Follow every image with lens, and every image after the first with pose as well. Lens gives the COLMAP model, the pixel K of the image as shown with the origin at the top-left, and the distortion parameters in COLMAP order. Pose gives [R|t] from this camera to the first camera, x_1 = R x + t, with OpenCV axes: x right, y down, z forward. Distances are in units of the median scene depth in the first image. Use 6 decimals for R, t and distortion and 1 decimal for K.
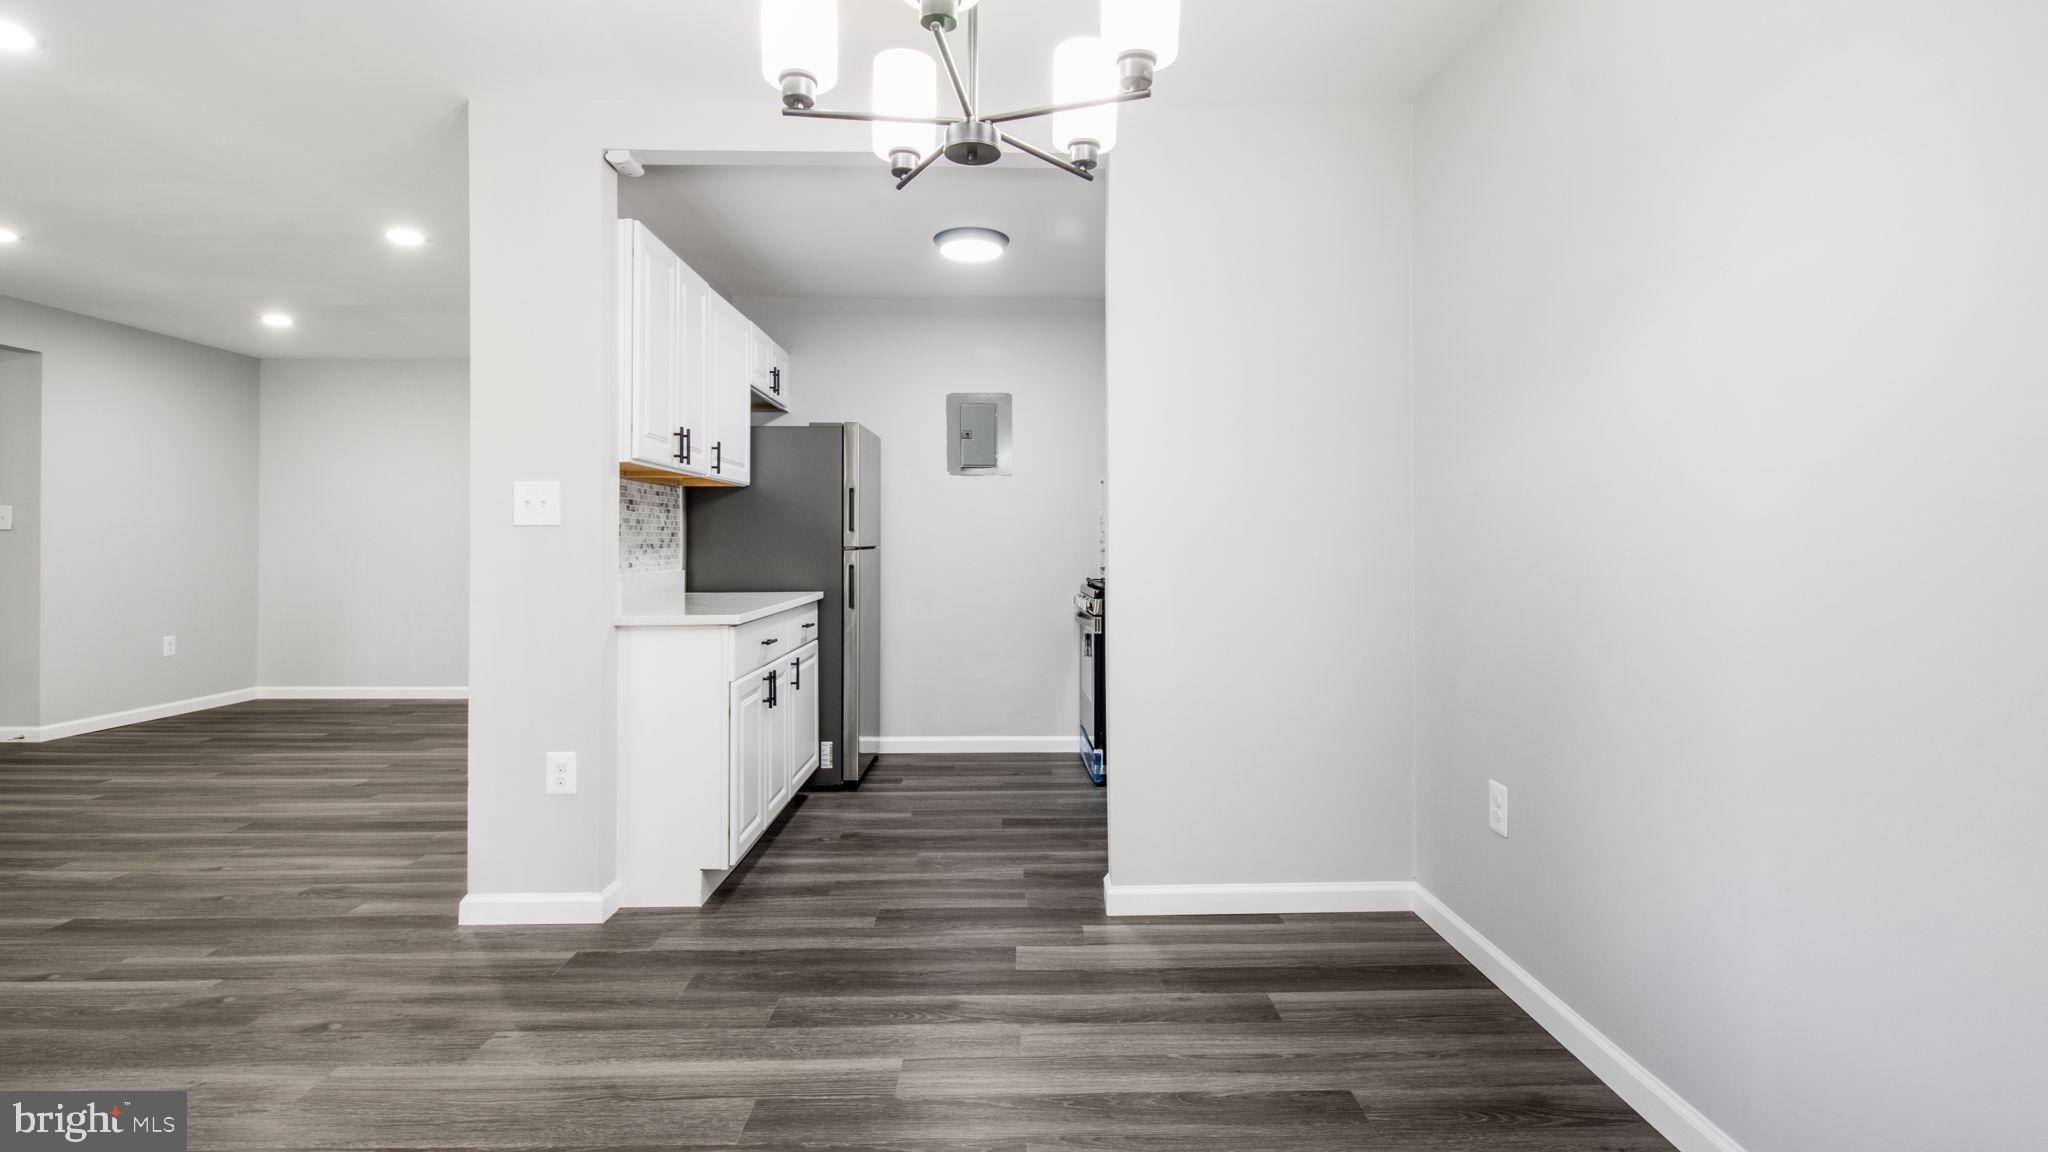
lens RADIAL K [[976.1, 0, 1028.0], [0, 976.1, 519.7], [0, 0, 1]] dist [-0.001405, -0.020097]
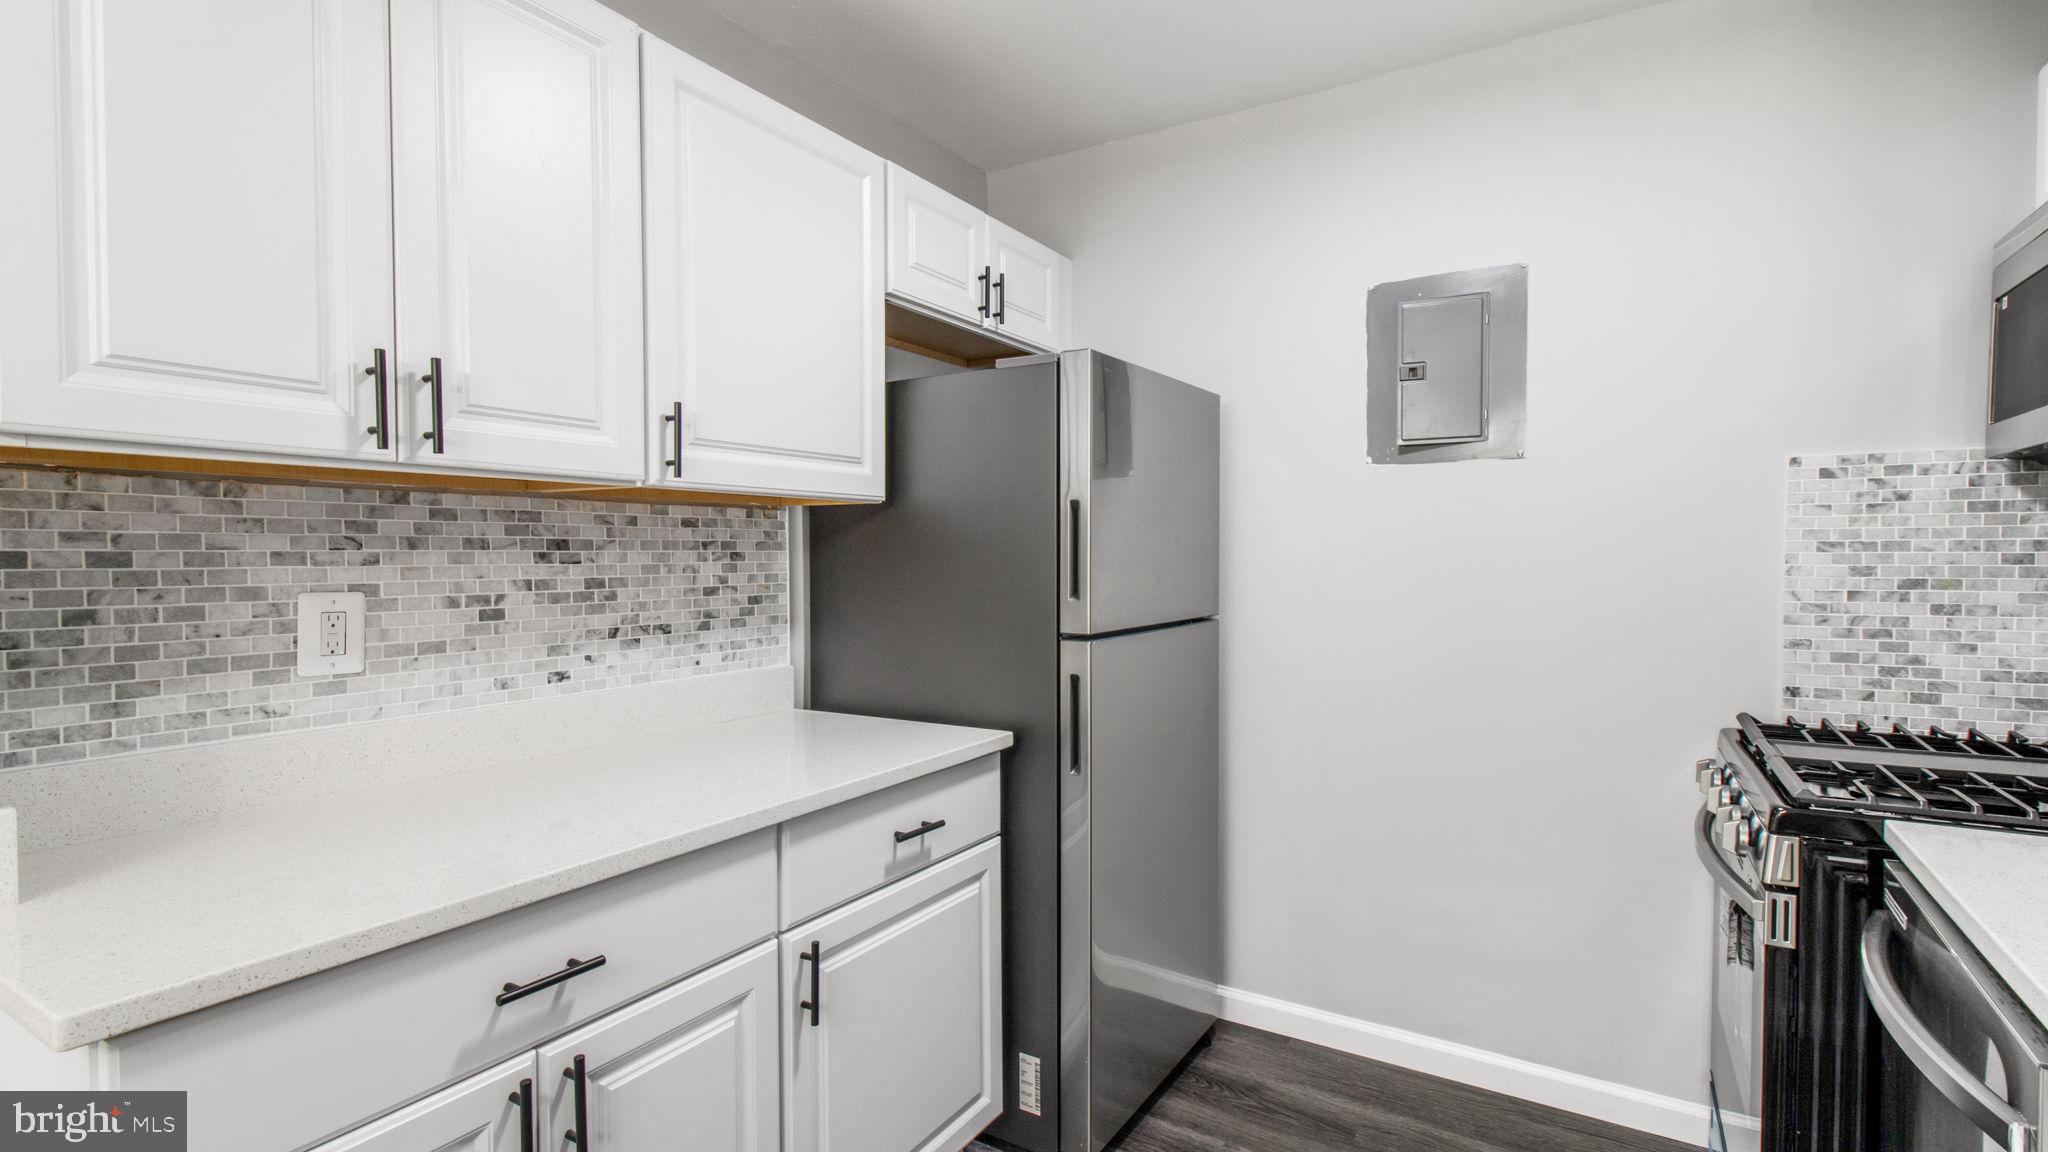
lens RADIAL K [[943.0, 0, 1038.4], [0, 943.0, 576.1], [0, 0, 1]] dist [0.019455, -0.012604]
pose [[0.839654, 0.014820, -0.542919, 0.038175], [0.012316, 0.998851, 0.046314, -0.019611], [0.542982, -0.045574, 0.838507, 0.676553]]
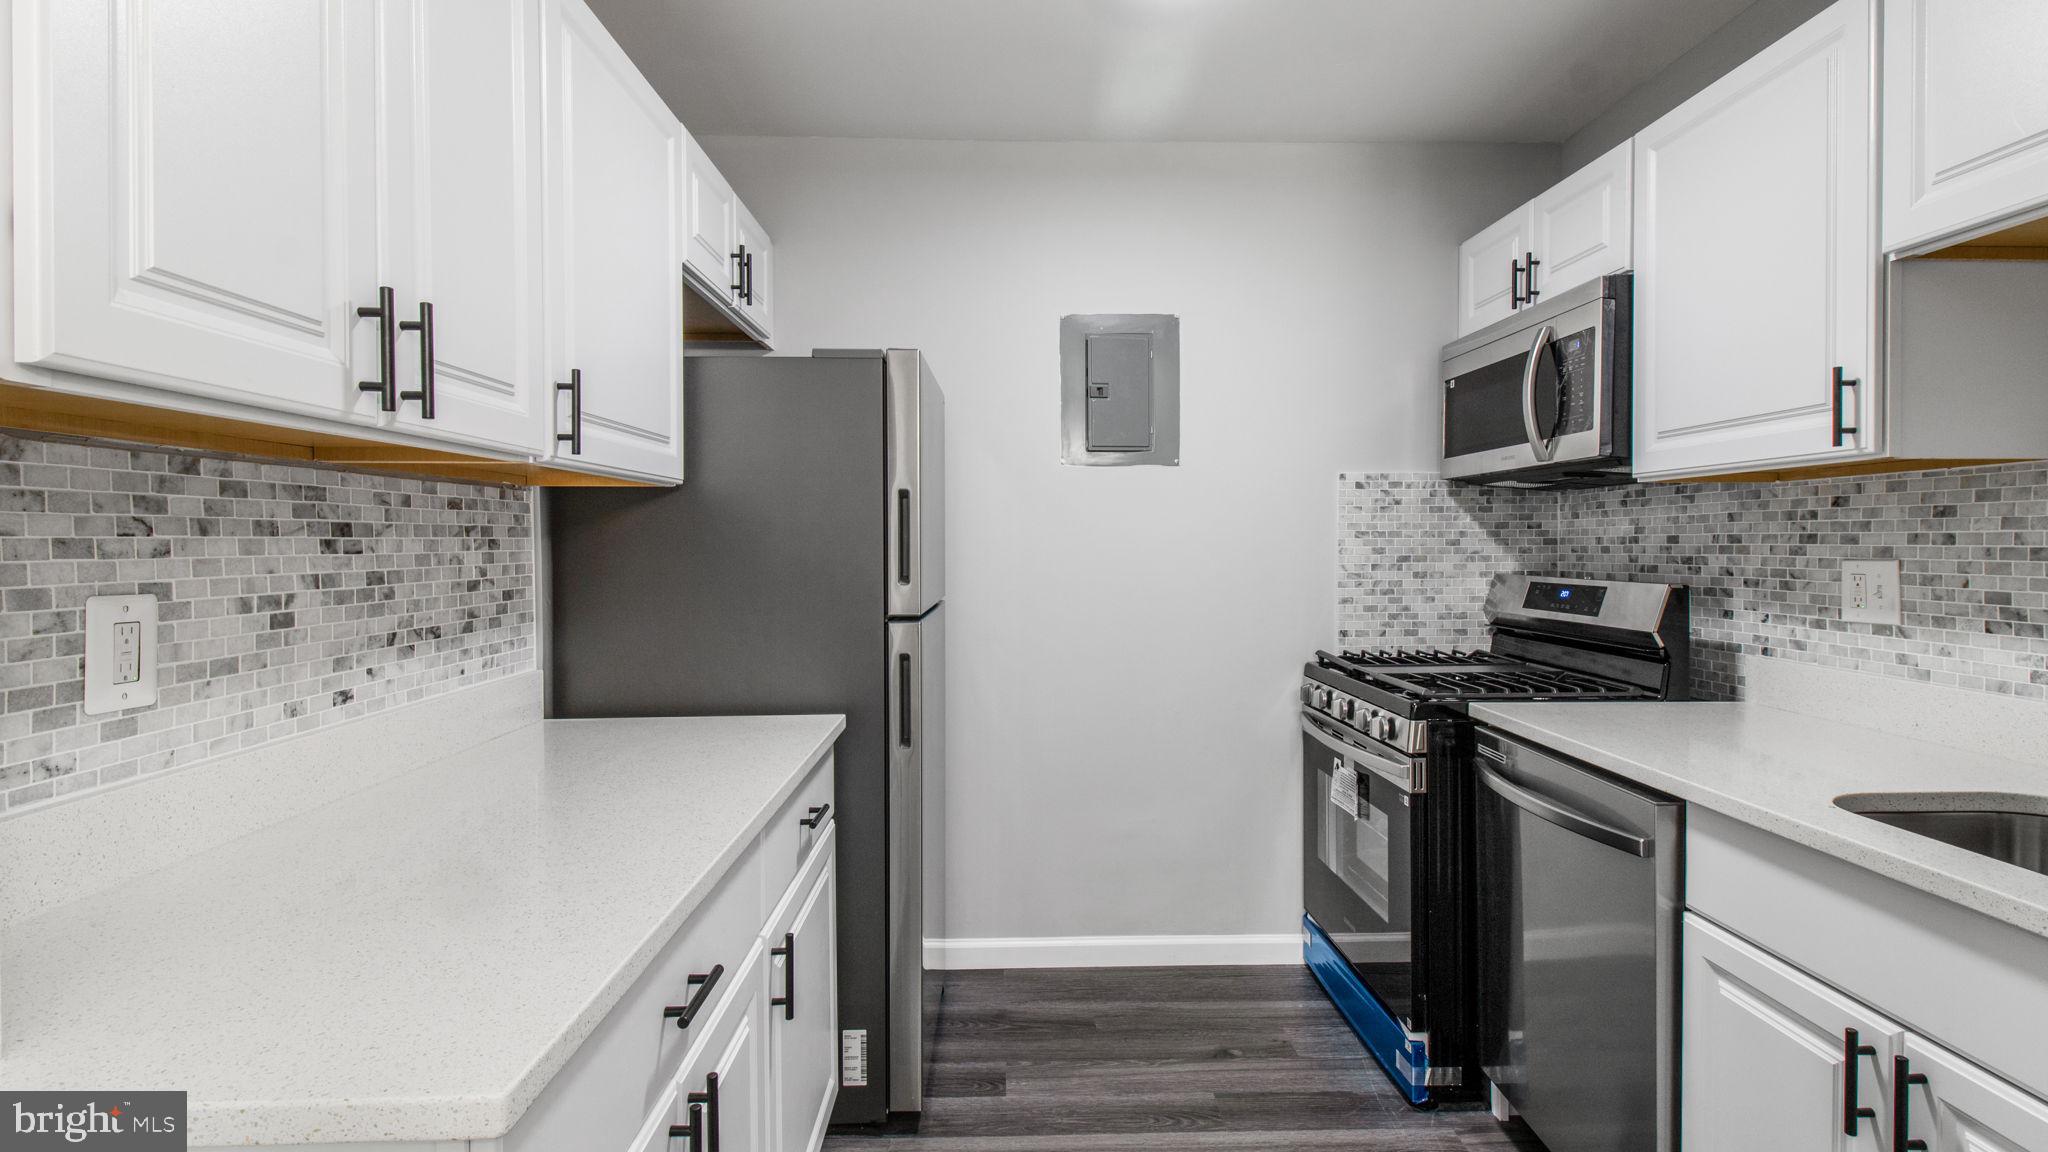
lens RADIAL K [[969.7, 0, 1026.6], [0, 969.7, 550.1], [0, 0, 1]] dist [0.018065, -0.016227]
pose [[0.999998, -0.000322, 0.001725, -0.131343], [0.000261, 0.999372, 0.035434, -0.021637], [-0.001736, -0.035434, 0.999371, 0.570783]]
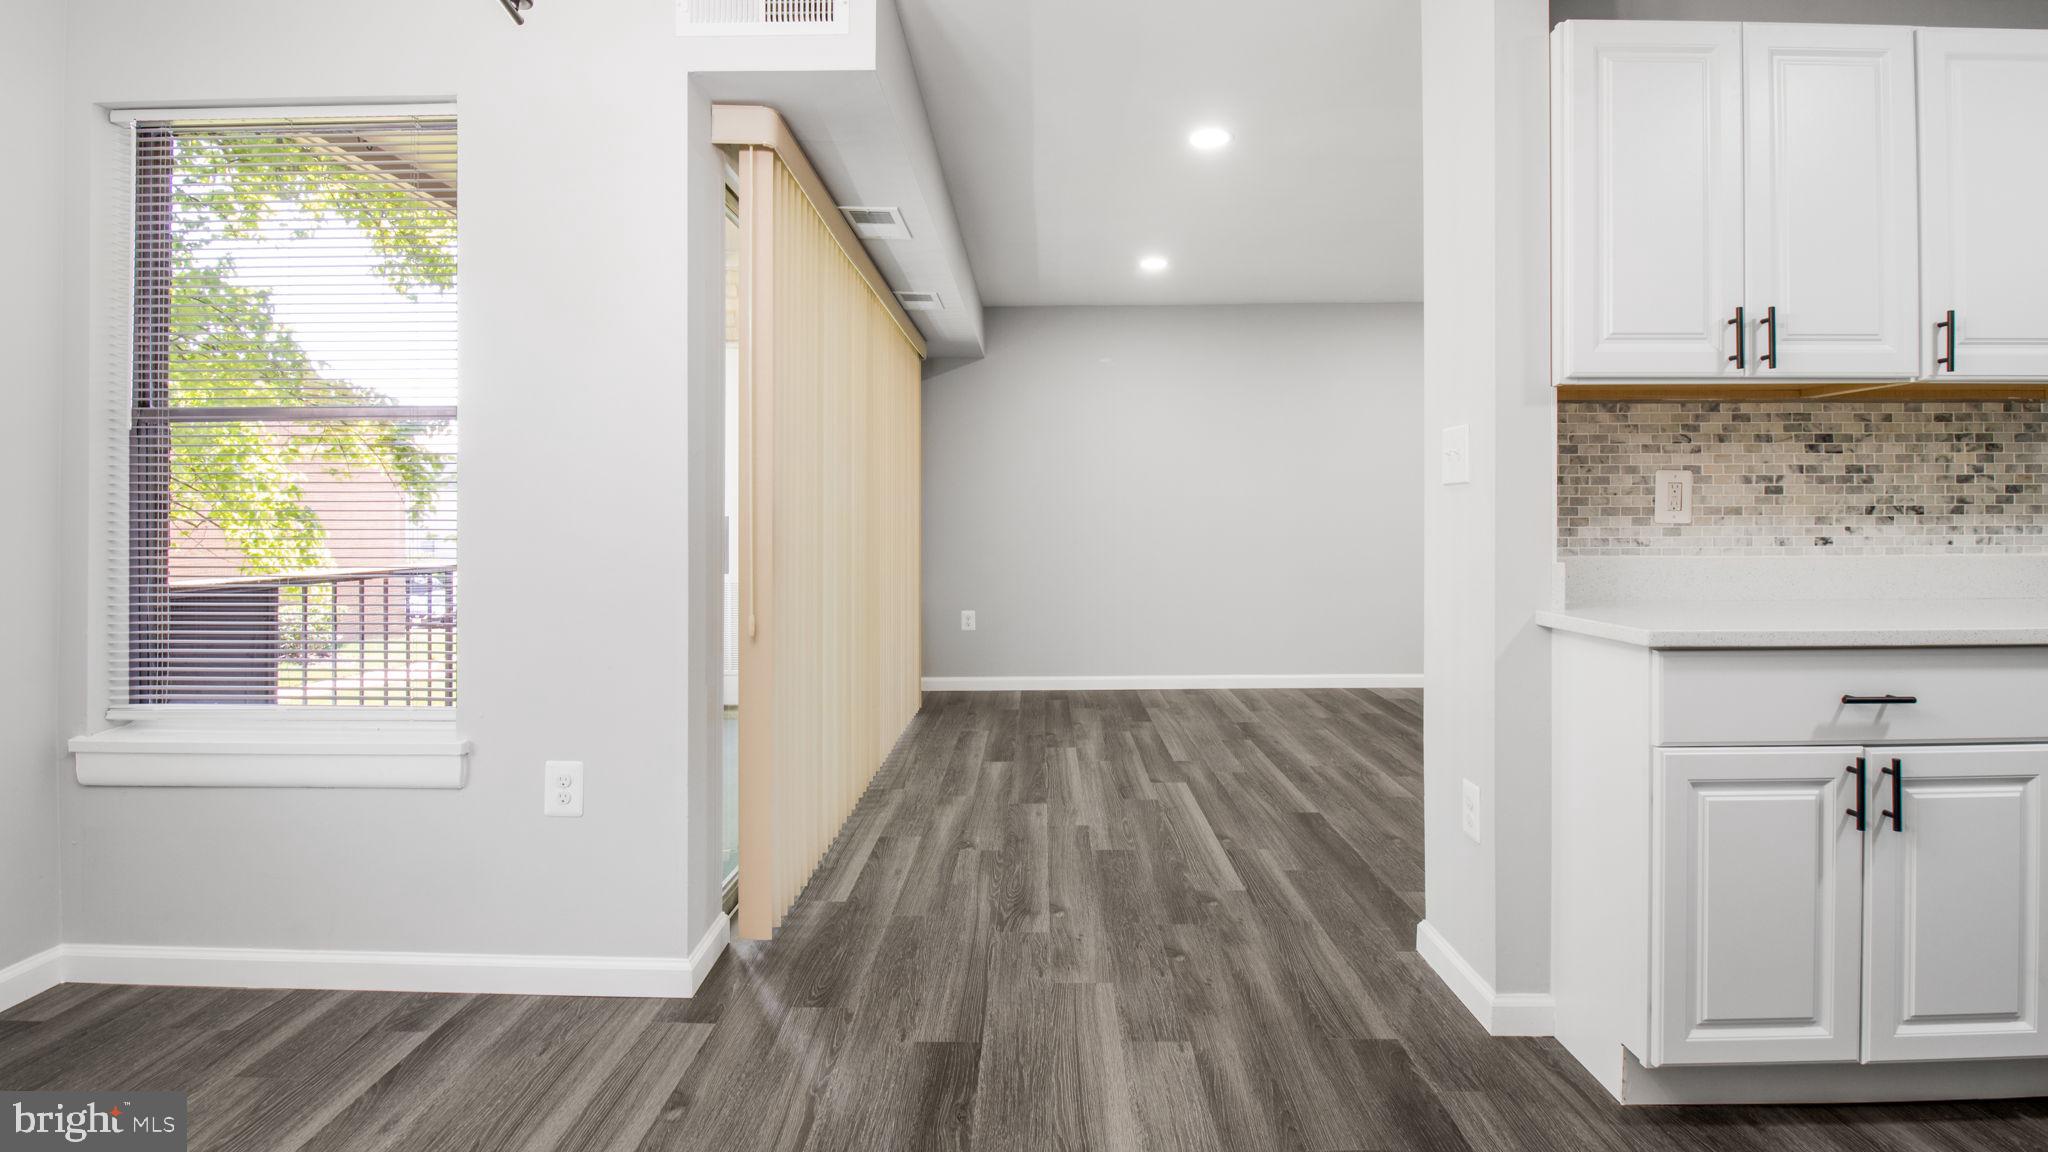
lens RADIAL K [[995.0, 0, 1036.6], [0, 995.0, 517.8], [0, 0, 1]] dist [0.001588, -0.014479]
pose [[-0.030233, 0.003208, -0.999538, 0.210062], [0.028175, 0.999600, 0.002356, 0.014942], [0.999146, -0.028090, -0.030312, 0.479574]]
